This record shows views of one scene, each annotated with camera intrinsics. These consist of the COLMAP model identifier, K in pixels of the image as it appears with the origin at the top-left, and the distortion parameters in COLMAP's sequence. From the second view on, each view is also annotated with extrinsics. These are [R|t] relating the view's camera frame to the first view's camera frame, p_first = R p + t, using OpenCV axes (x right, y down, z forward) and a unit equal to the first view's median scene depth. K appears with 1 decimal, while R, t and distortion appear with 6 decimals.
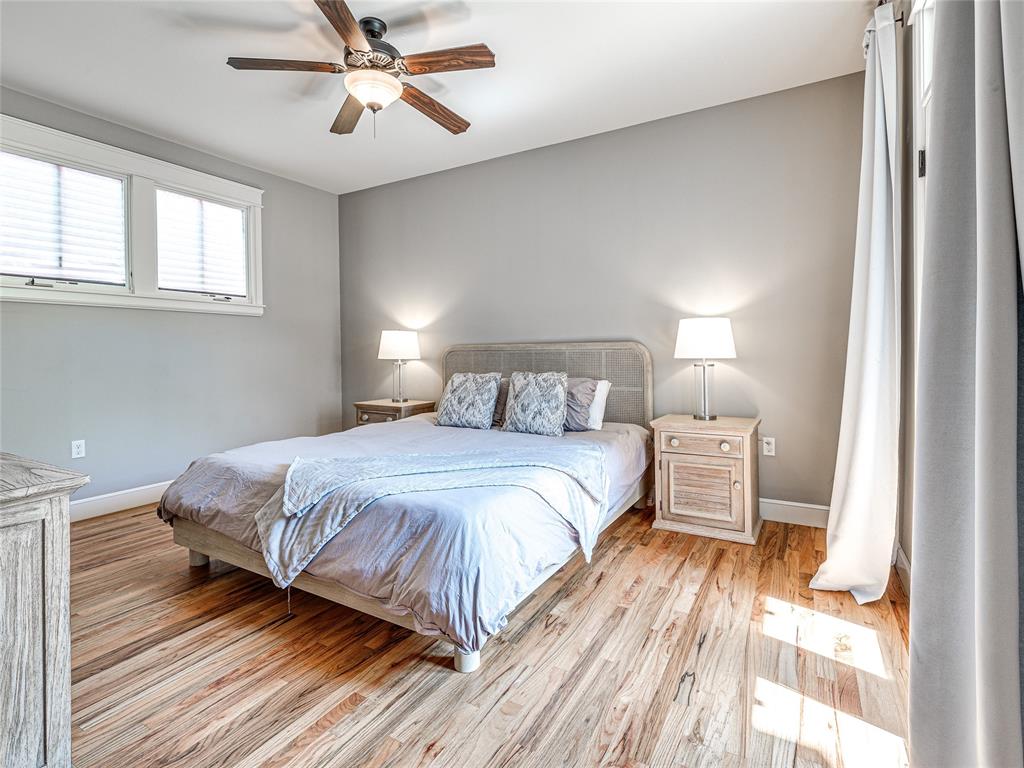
lens RADIAL K [[501.8, 0, 512.8], [0, 501.8, 351.2], [0, 0, 1]] dist [-0.003884, 0.000982]
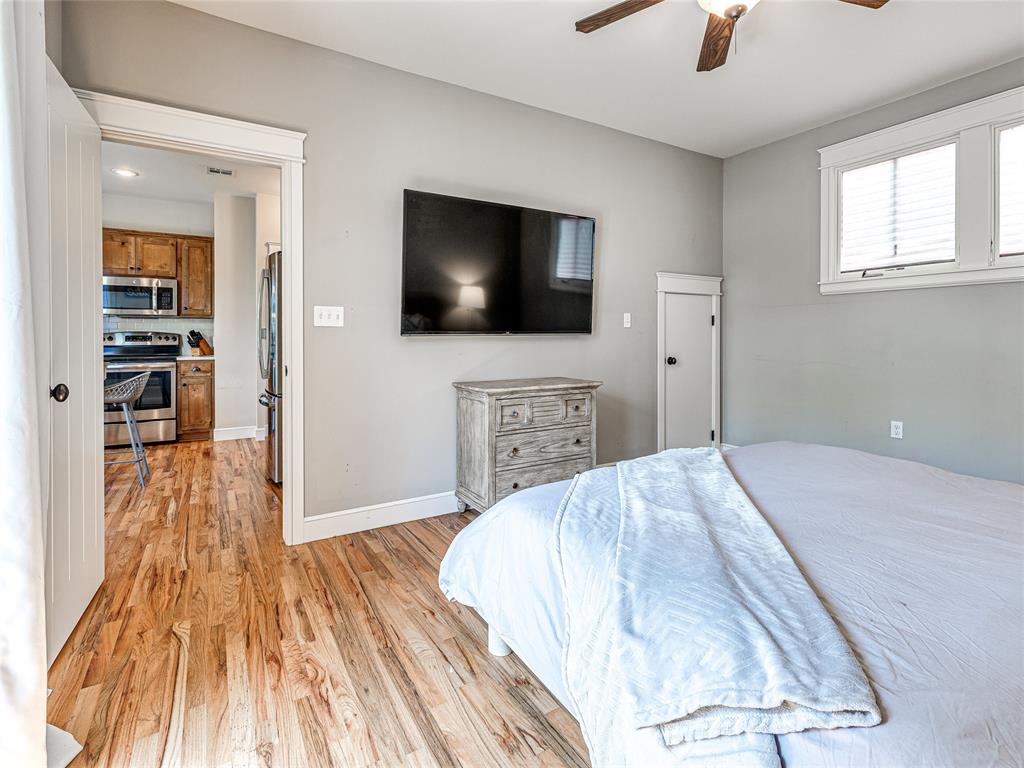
lens RADIAL K [[501.8, 0, 512.9], [0, 501.8, 338.9], [0, 0, 1]] dist [-0.003884, 0.000982]
pose [[-0.481354, 0.014251, -0.876411, 0.675690], [-0.000505, 0.999863, 0.016535, -0.012997], [0.876526, 0.008402, -0.481281, 1.311632]]
